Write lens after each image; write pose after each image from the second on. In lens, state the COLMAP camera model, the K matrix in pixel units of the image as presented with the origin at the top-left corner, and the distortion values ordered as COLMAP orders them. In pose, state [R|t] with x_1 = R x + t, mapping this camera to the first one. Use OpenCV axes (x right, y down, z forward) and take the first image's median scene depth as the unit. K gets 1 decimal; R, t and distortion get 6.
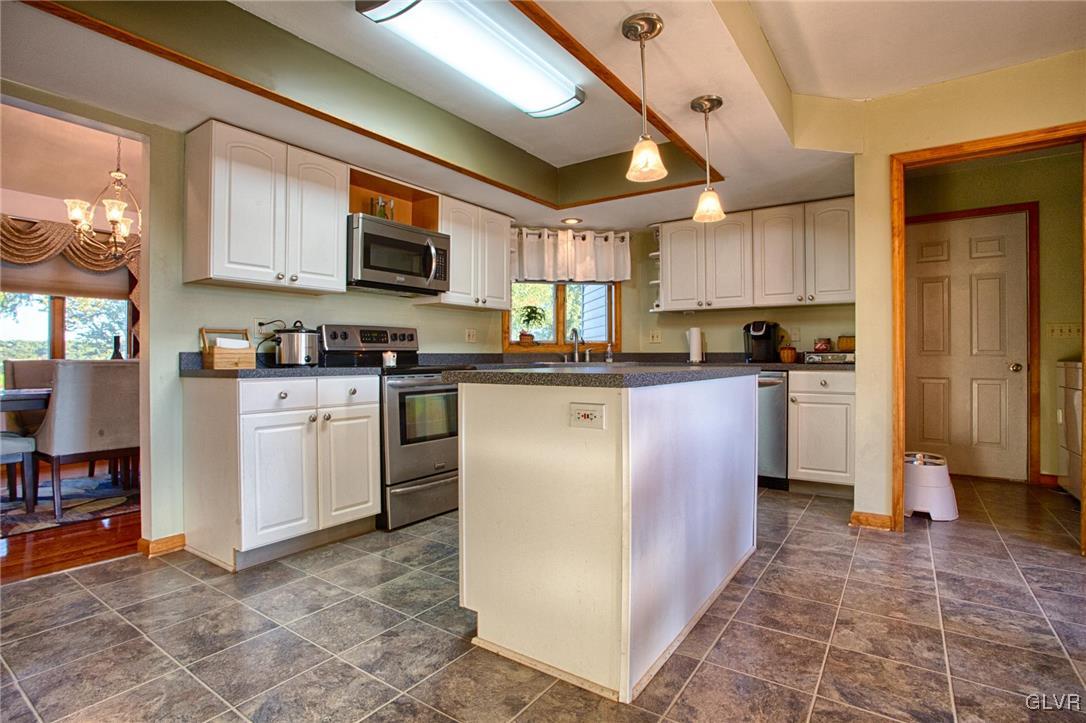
lens RADIAL K [[532.0, 0, 548.0], [0, 532.0, 360.8], [0, 0, 1]] dist [-0.021718, 0.002377]
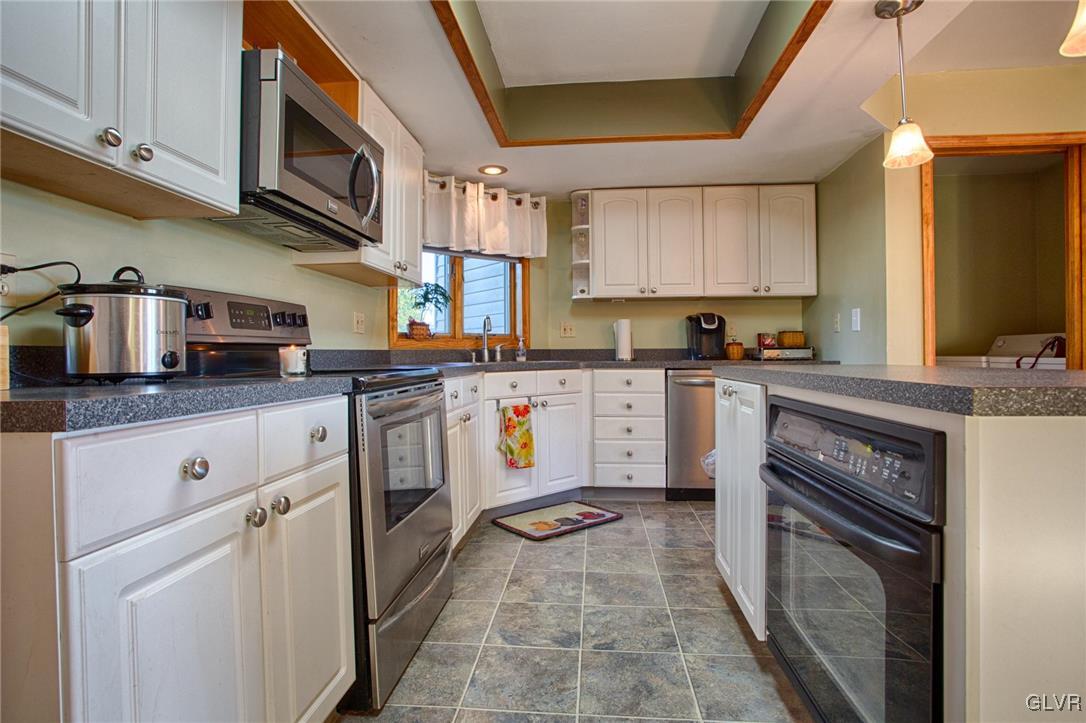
lens RADIAL K [[532.0, 0, 539.1], [0, 532.0, 360.6], [0, 0, 1]] dist [-0.021718, 0.002377]
pose [[0.880534, -0.010774, 0.473861, -0.256291], [0.009690, 0.999942, 0.004728, -0.001709], [-0.473884, 0.000428, 0.880587, 0.329586]]
